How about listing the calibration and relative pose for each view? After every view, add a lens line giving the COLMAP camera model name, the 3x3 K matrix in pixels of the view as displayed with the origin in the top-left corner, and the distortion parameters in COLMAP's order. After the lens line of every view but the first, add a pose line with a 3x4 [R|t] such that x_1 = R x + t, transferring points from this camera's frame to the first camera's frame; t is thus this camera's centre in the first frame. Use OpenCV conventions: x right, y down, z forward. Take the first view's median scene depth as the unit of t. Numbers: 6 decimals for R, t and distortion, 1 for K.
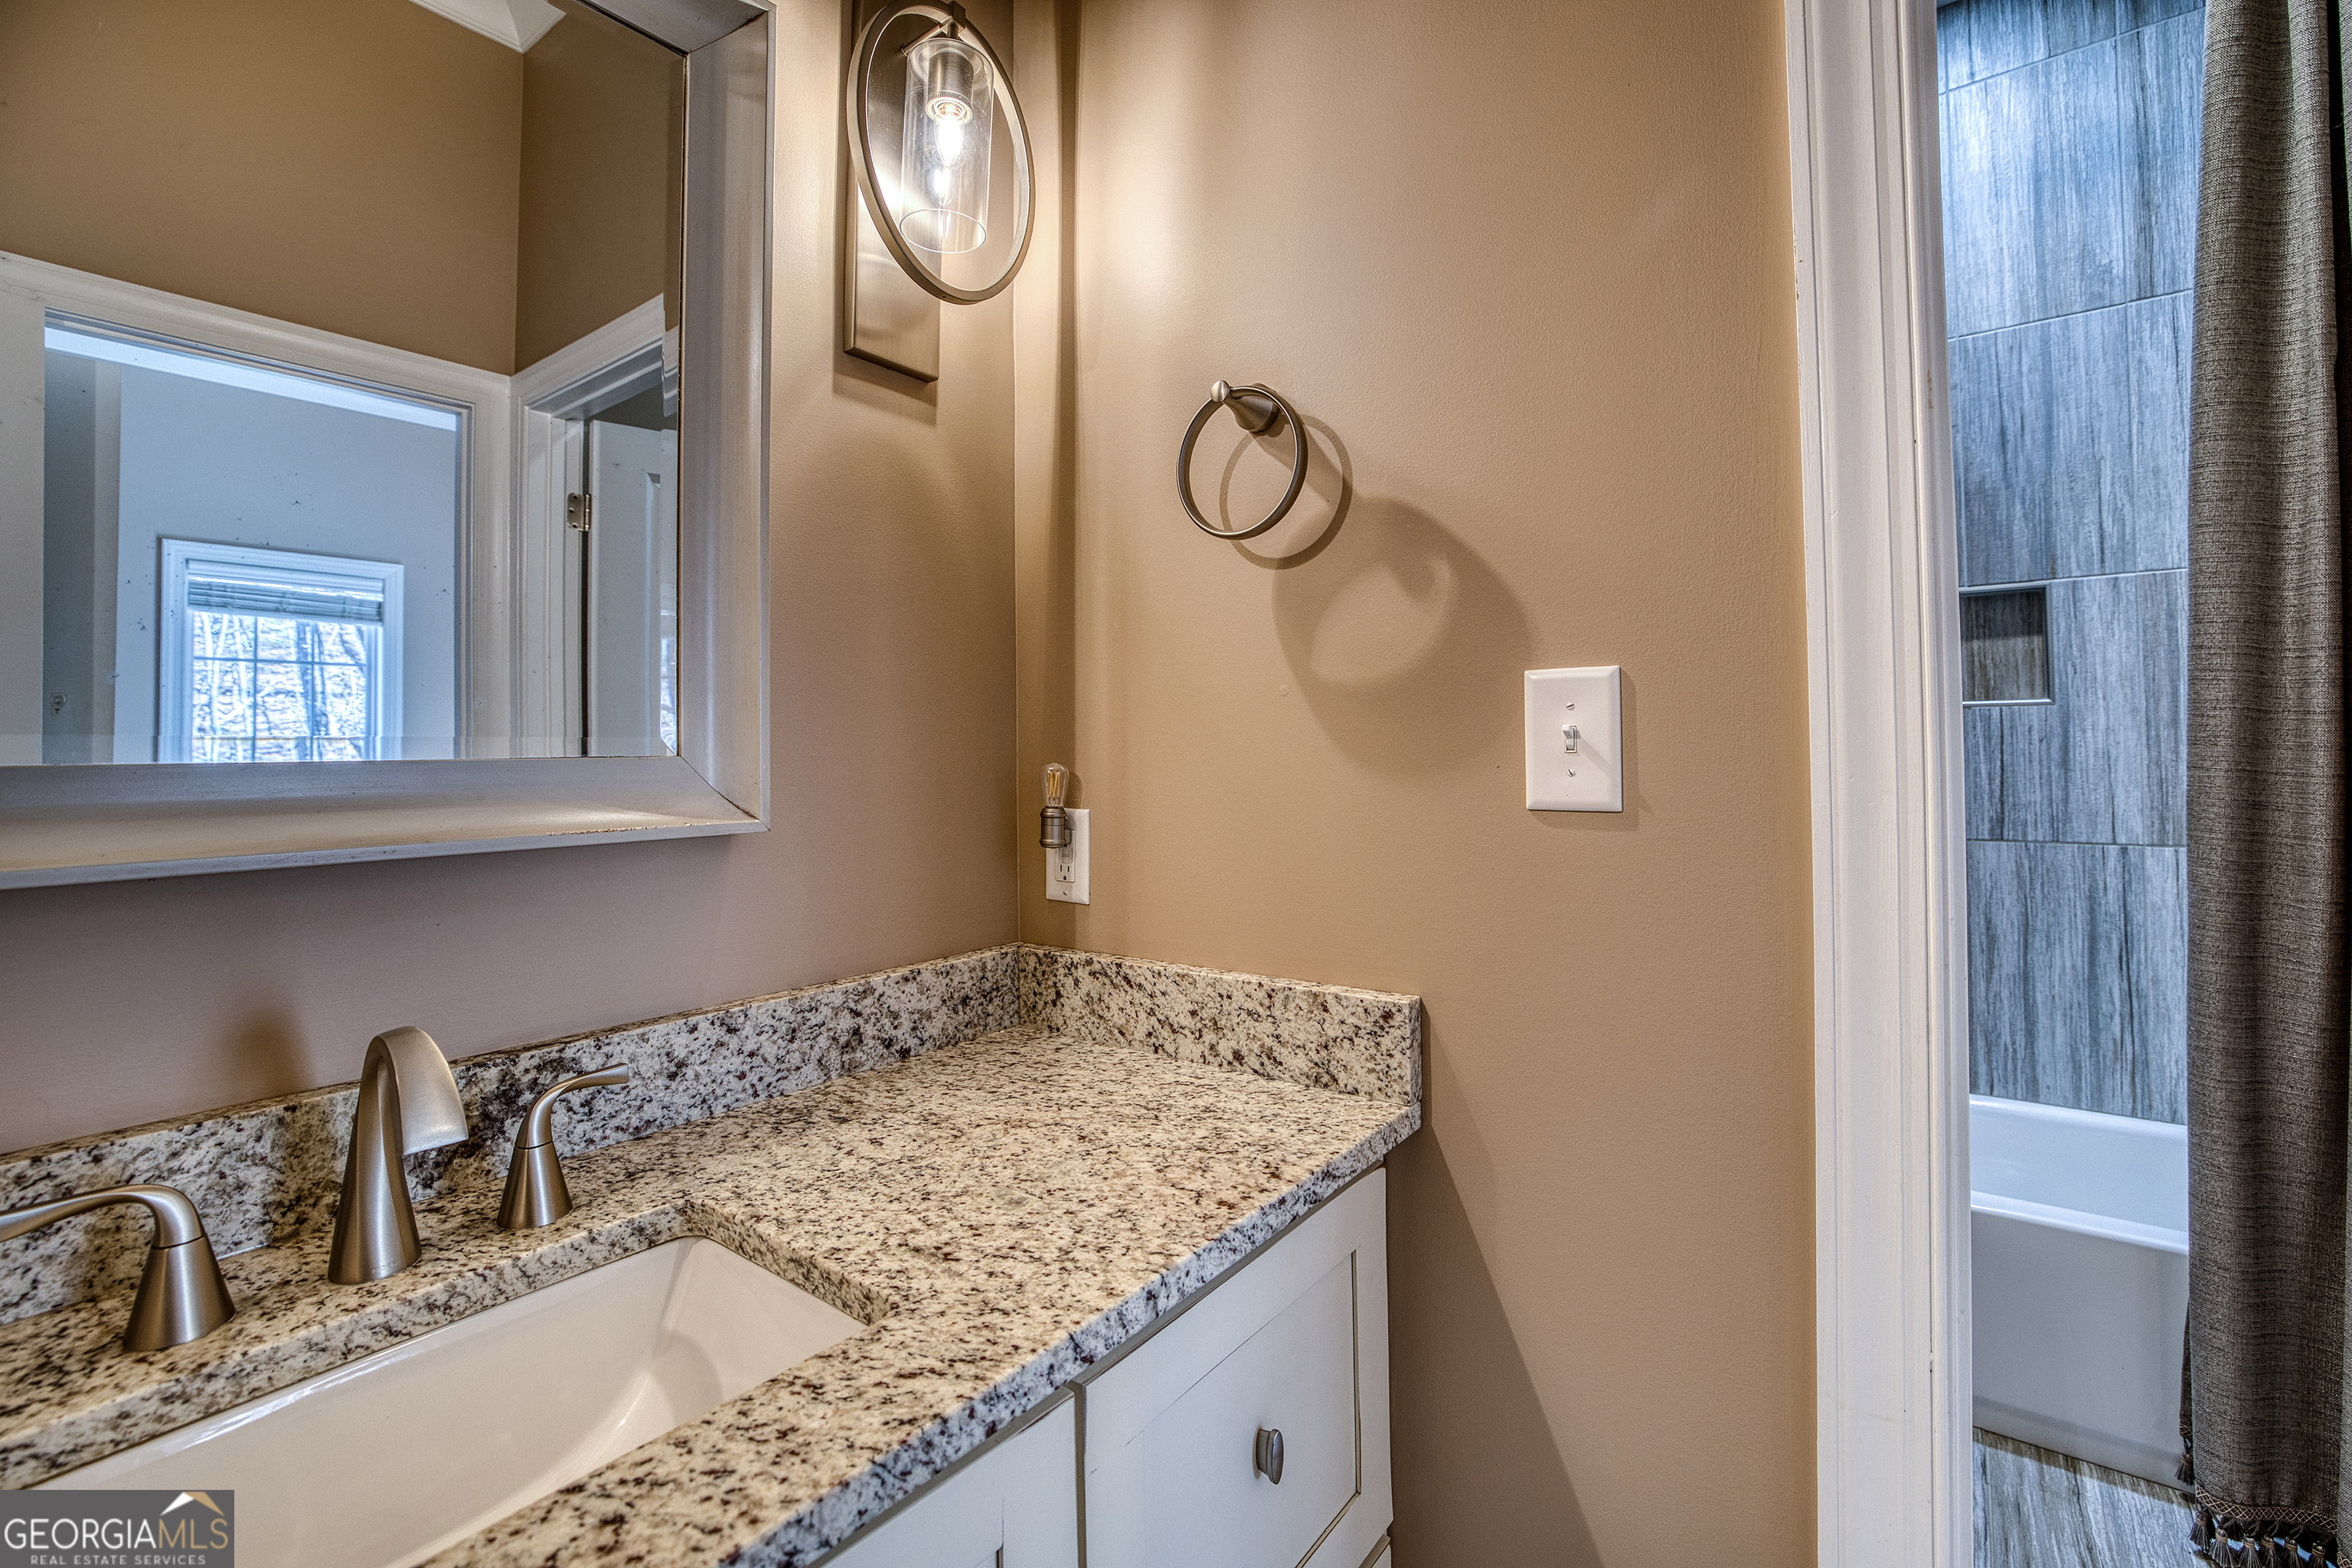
lens RADIAL K [[1006.7, 0, 1168.6], [0, 1006.7, 719.5], [0, 0, 1]] dist [-0.042852, 0.012063]
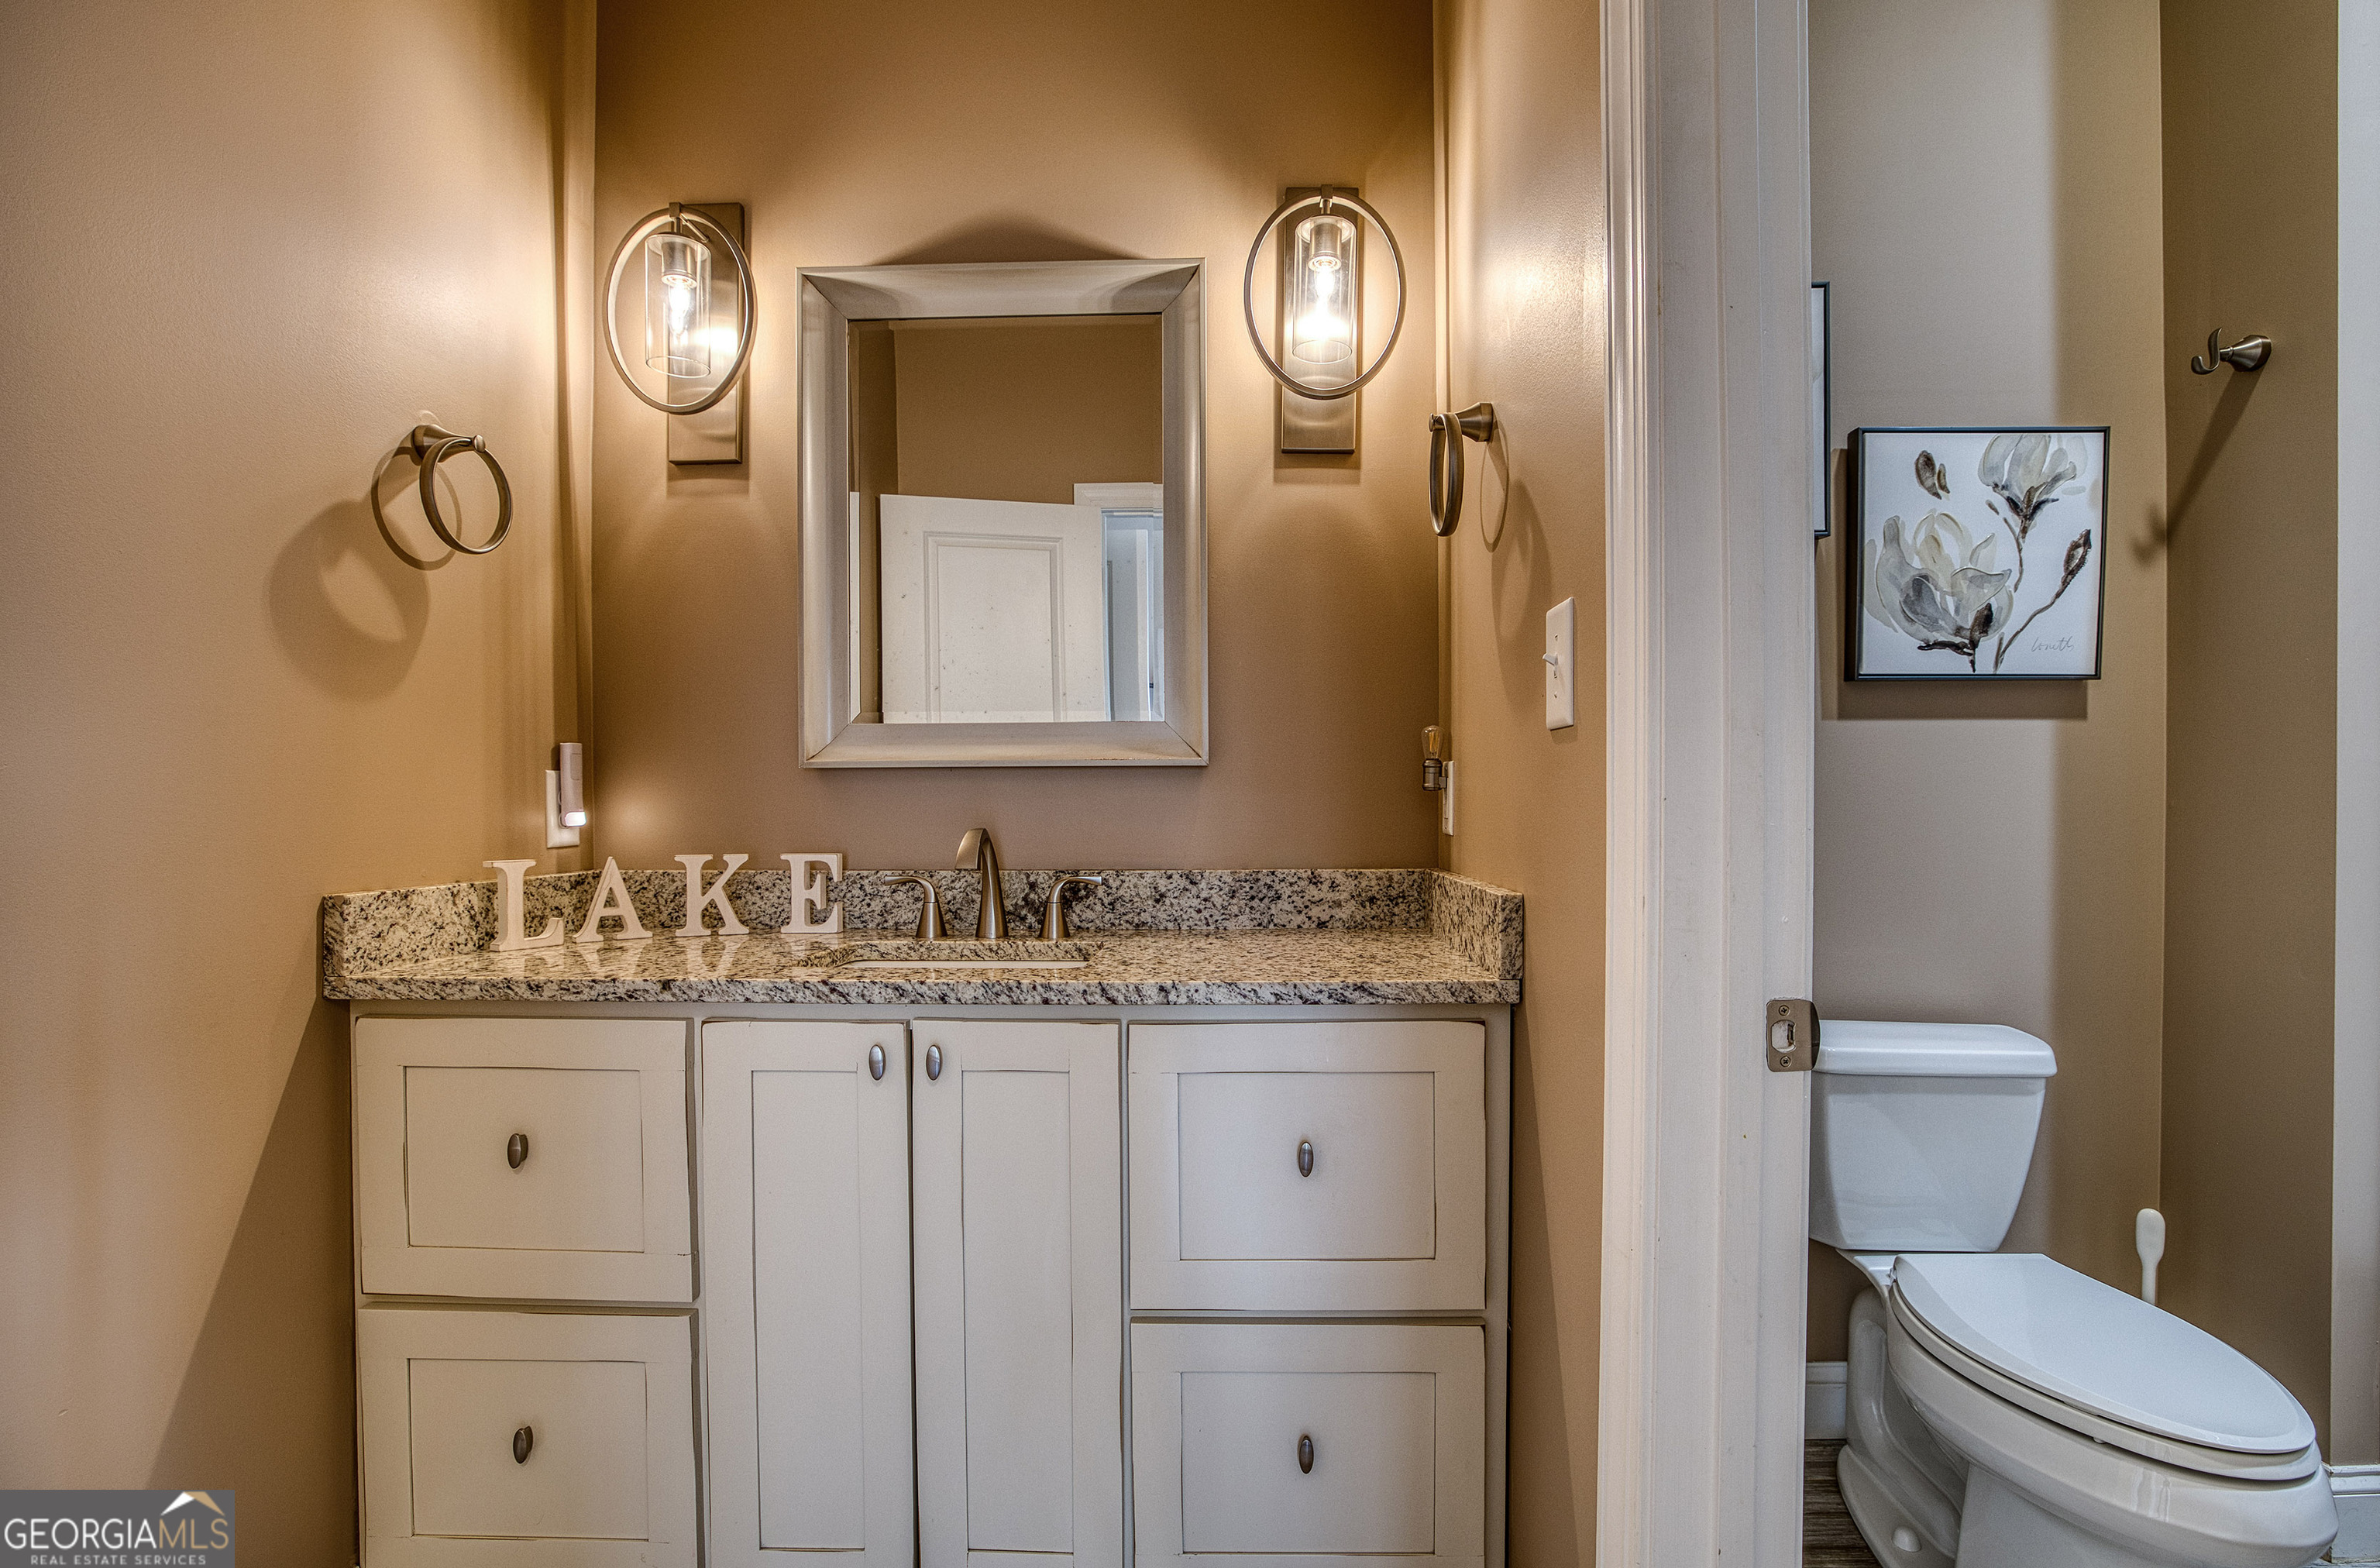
lens RADIAL K [[1063.0, 0, 1231.8], [0, 1063.0, 788.7], [0, 0, 1]] dist [-0.052973, 0.022372]
pose [[0.602073, 0.000066, -0.798441, 0.470377], [0.023289, 0.999573, 0.017644, 0.054834], [0.798101, -0.029217, 0.601815, -0.014035]]
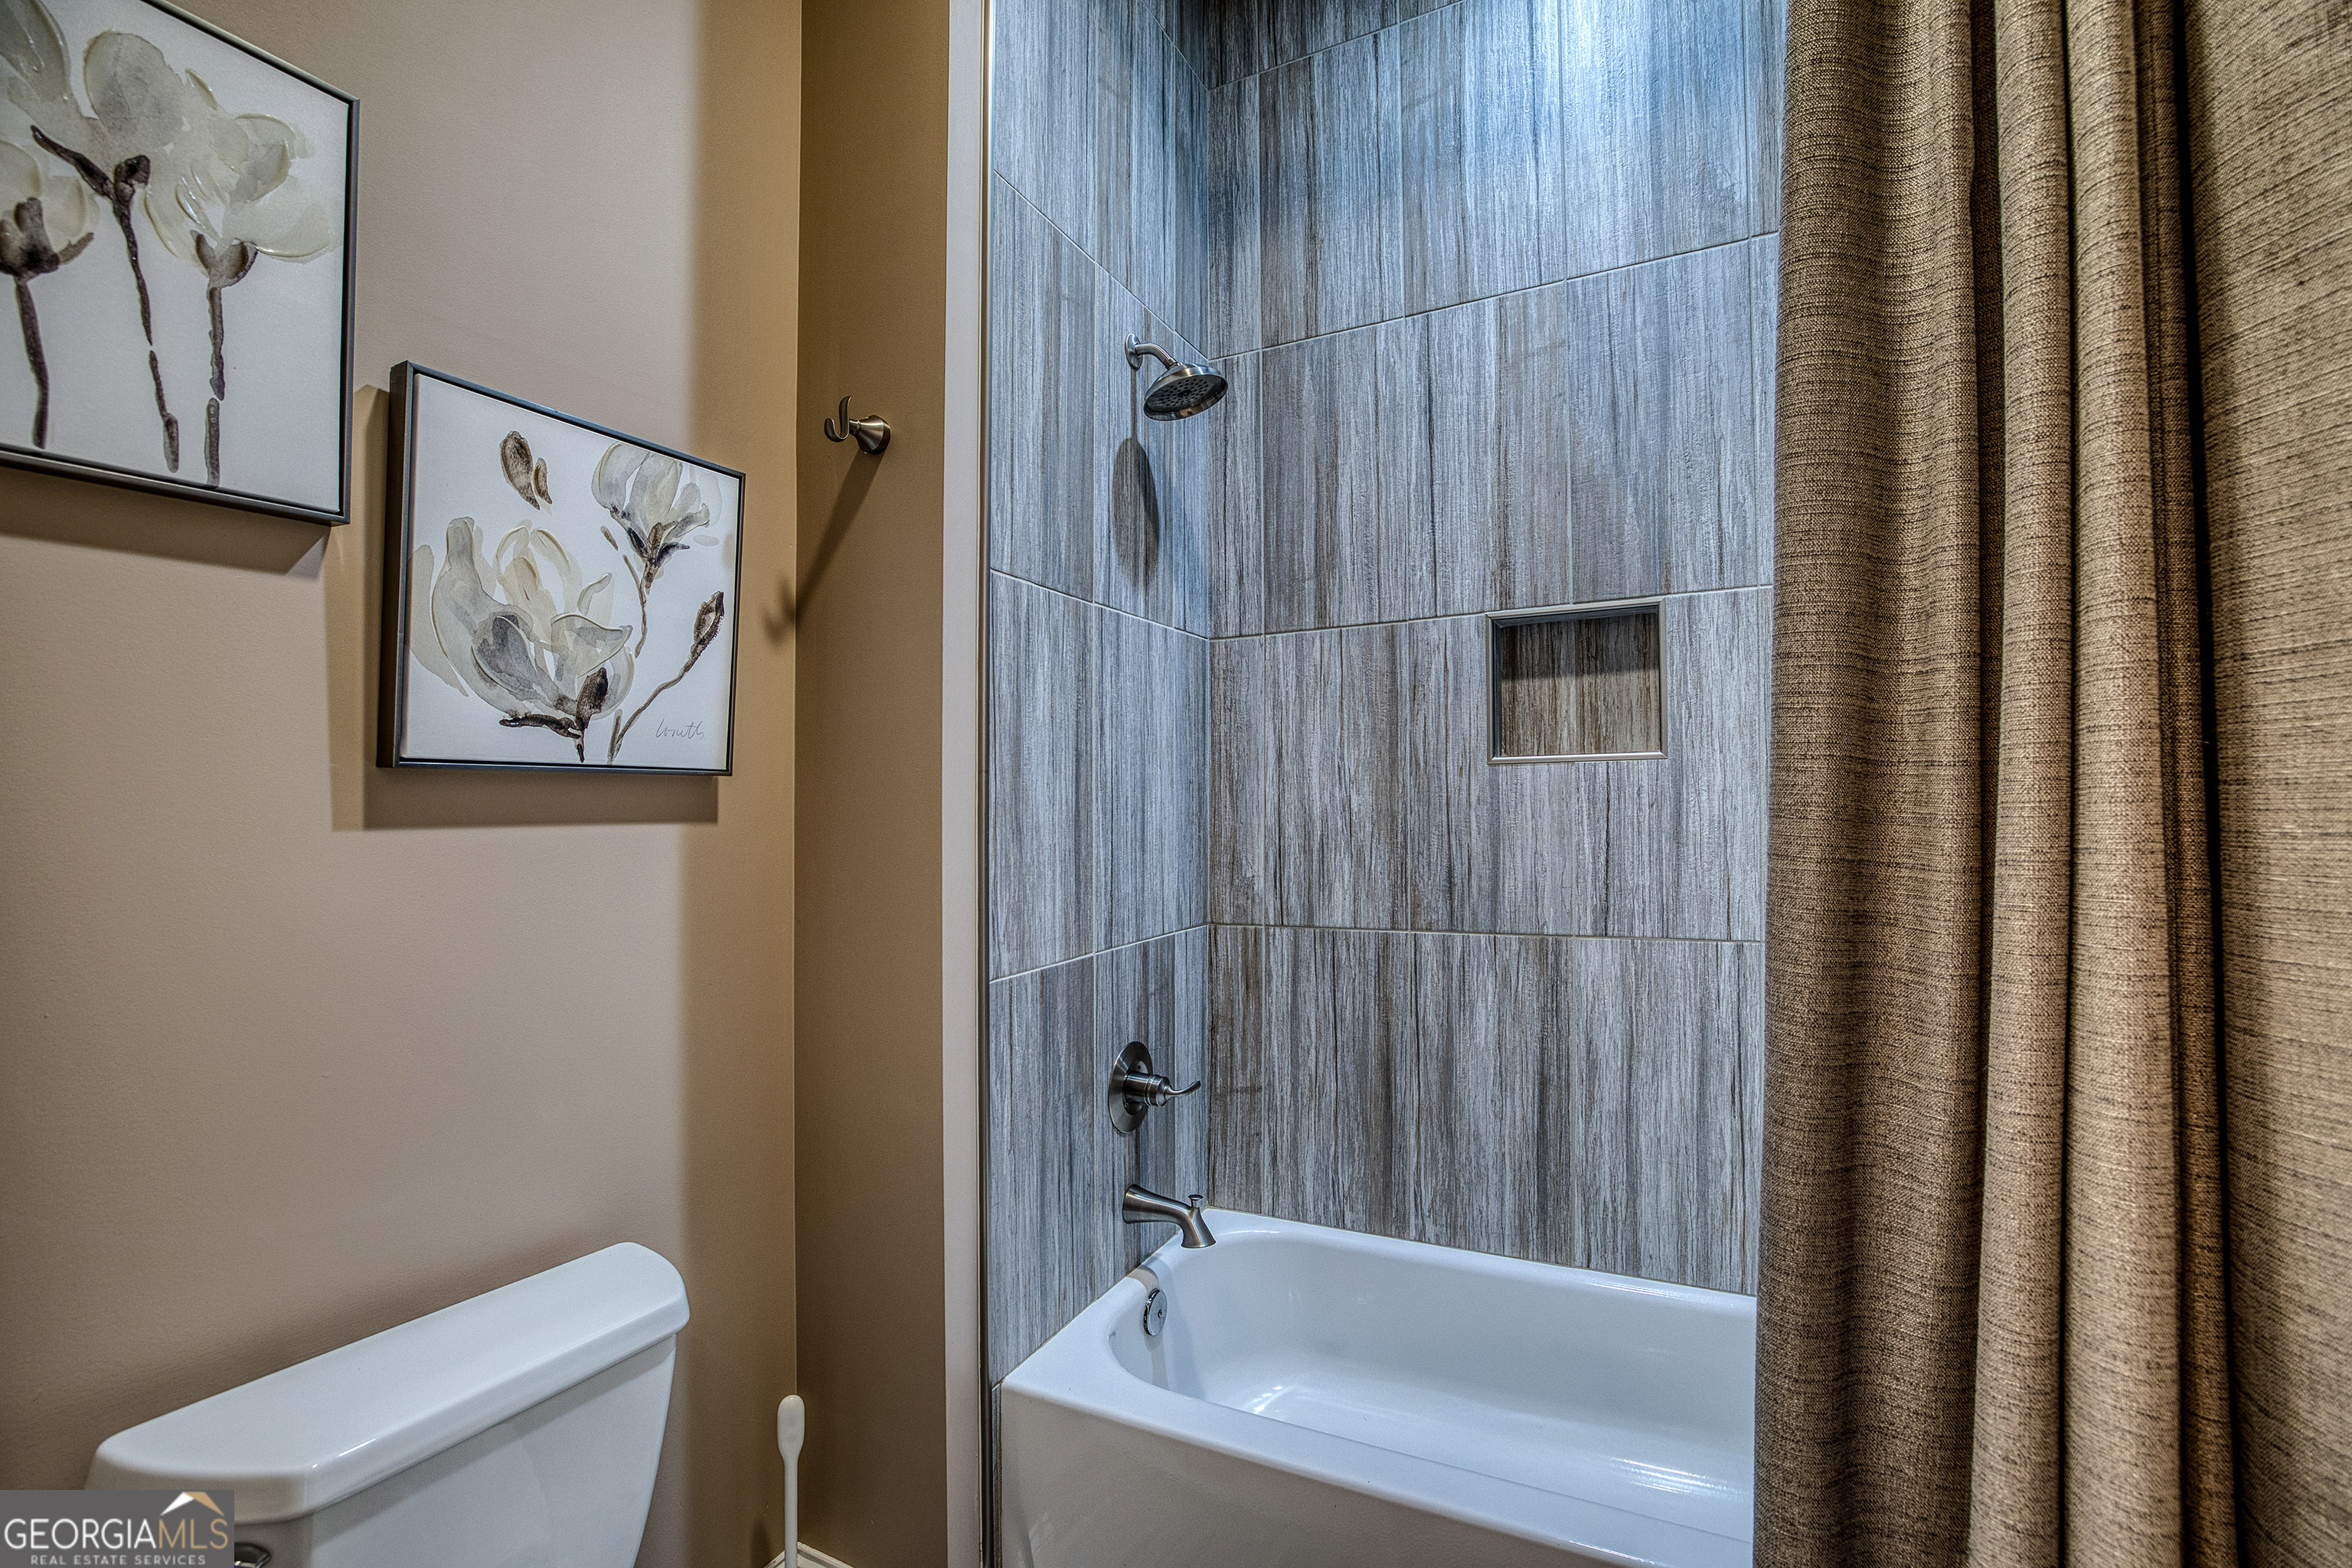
lens RADIAL K [[1008.2, 0, 1187.9], [0, 1008.2, 799.0], [0, 0, 1]] dist [-0.053942, 0.017725]
pose [[0.978564, -0.002706, 0.205926, 0.389205], [-0.001225, 0.999820, 0.018957, 0.002242], [-0.205940, -0.018803, 0.978384, 0.324482]]
